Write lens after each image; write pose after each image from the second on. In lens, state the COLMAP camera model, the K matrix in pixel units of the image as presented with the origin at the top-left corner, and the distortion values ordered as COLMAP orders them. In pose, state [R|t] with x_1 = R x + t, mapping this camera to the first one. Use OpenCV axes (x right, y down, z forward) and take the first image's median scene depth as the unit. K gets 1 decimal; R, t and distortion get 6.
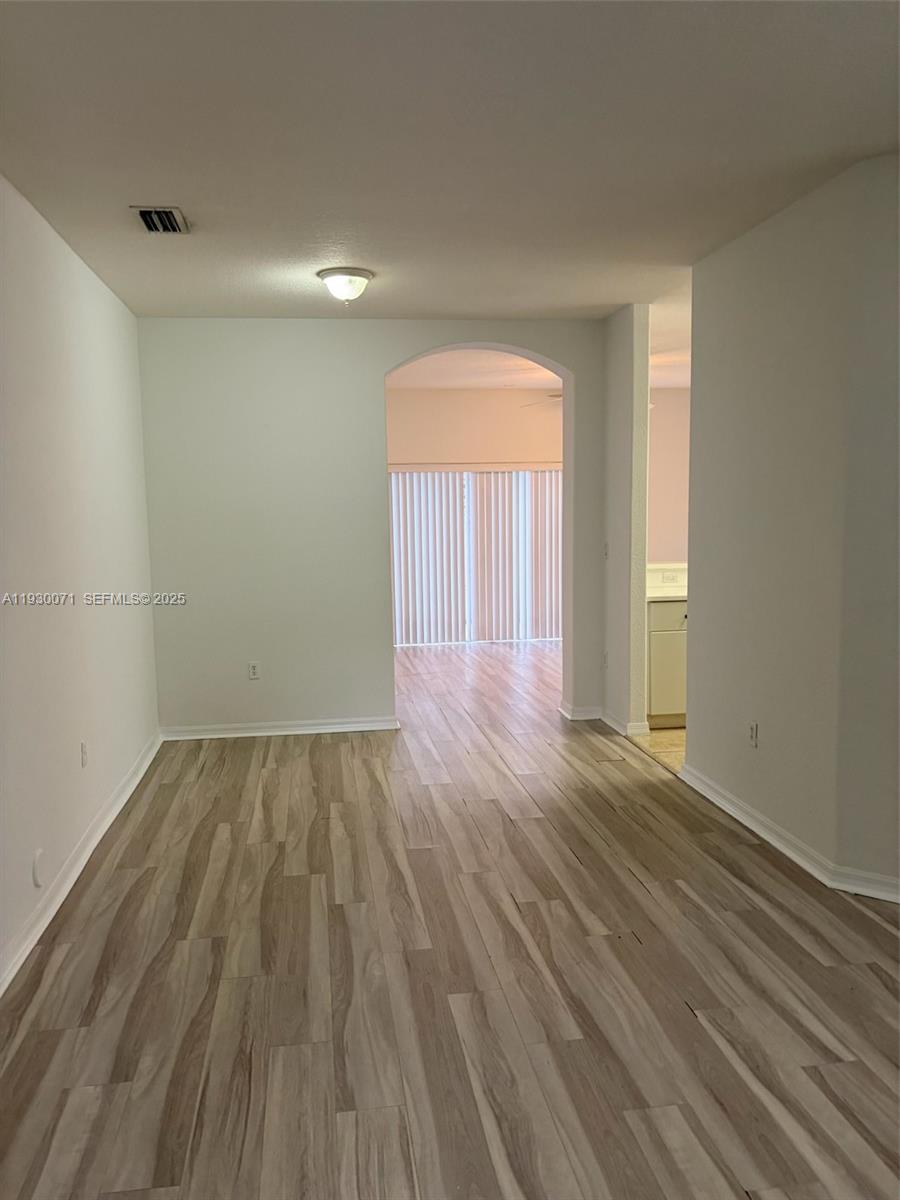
lens RADIAL K [[901.4, 0, 448.0], [0, 901.4, 604.5], [0, 0, 1]] dist [0.003520, -0.006655]
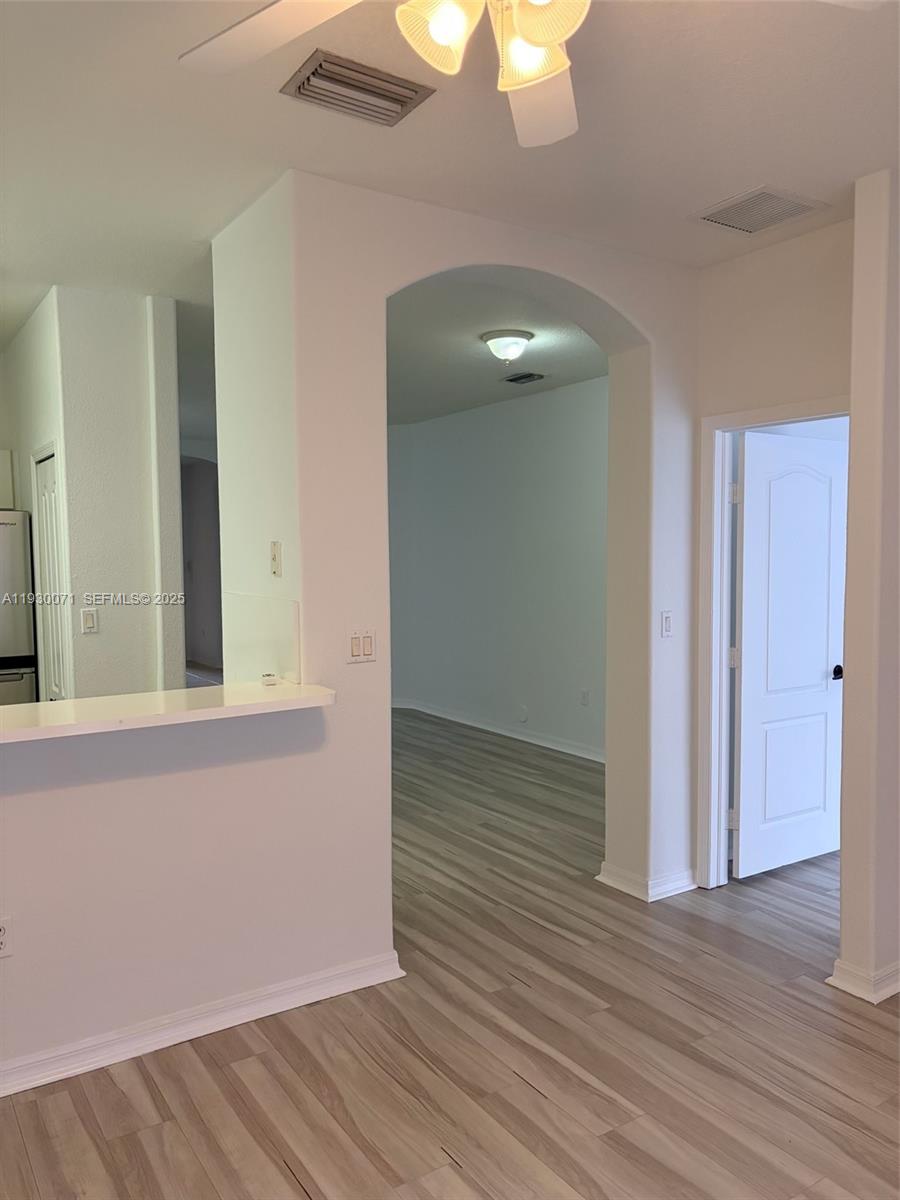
lens RADIAL K [[901.4, 0, 448.0], [0, 901.4, 604.5], [0, 0, 1]] dist [0.003520, -0.006655]
pose [[-0.910319, 0.053214, -0.410472, 0.422623], [-0.019311, 0.985161, 0.170545, -0.238954], [0.413456, 0.163177, -0.895783, 2.057056]]
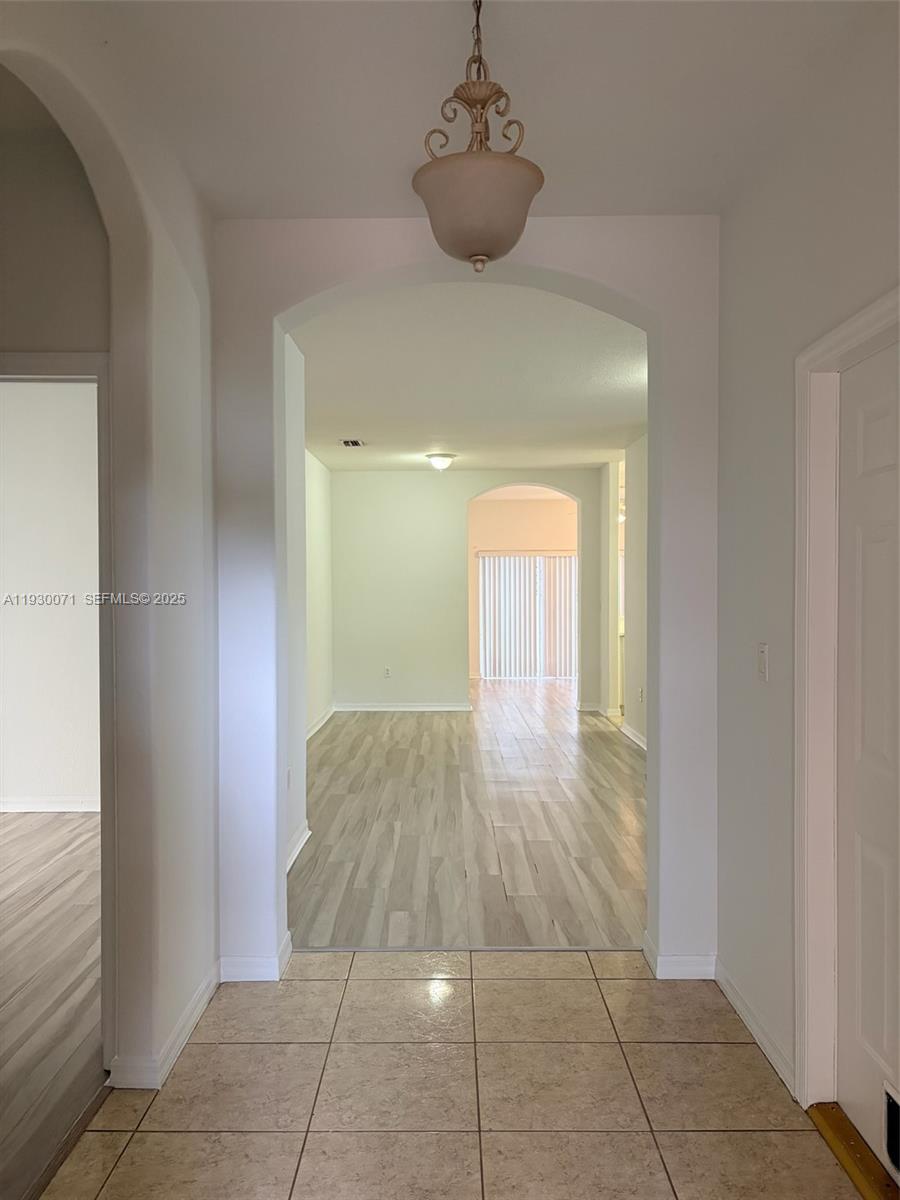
lens RADIAL K [[901.4, 0, 448.0], [0, 901.4, 604.5], [0, 0, 1]] dist [0.003520, -0.006655]
pose [[0.988492, 0.014978, -0.150533, 0.200531], [-0.028444, 0.995740, -0.087704, 0.120402], [0.148578, 0.090976, 0.984707, -0.884815]]
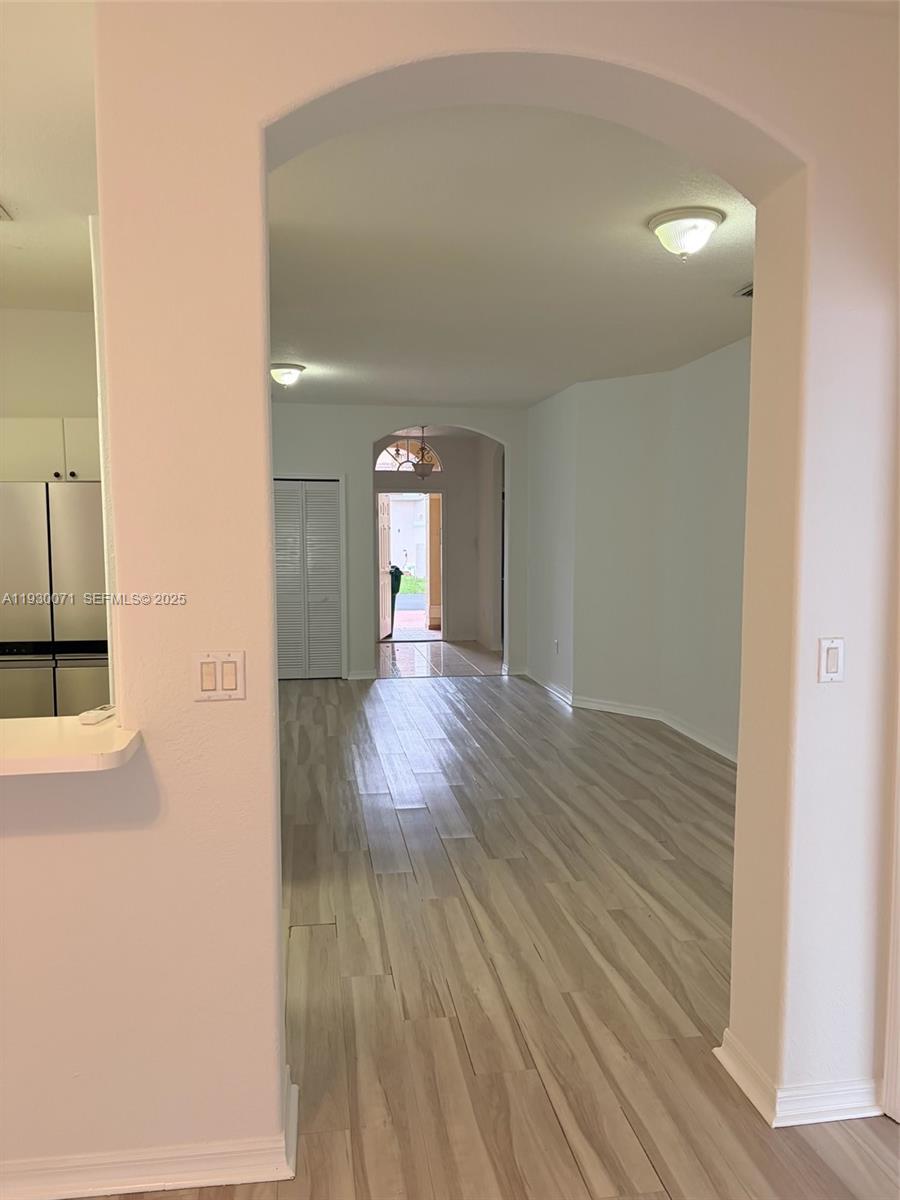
lens RADIAL K [[901.4, 0, 448.0], [0, 901.4, 604.5], [0, 0, 1]] dist [0.003520, -0.006655]
pose [[-0.999760, 0.021850, -0.001838, 0.092594], [0.021068, 0.980429, 0.195743, -0.209393], [0.006079, 0.195657, -0.980654, 1.855185]]
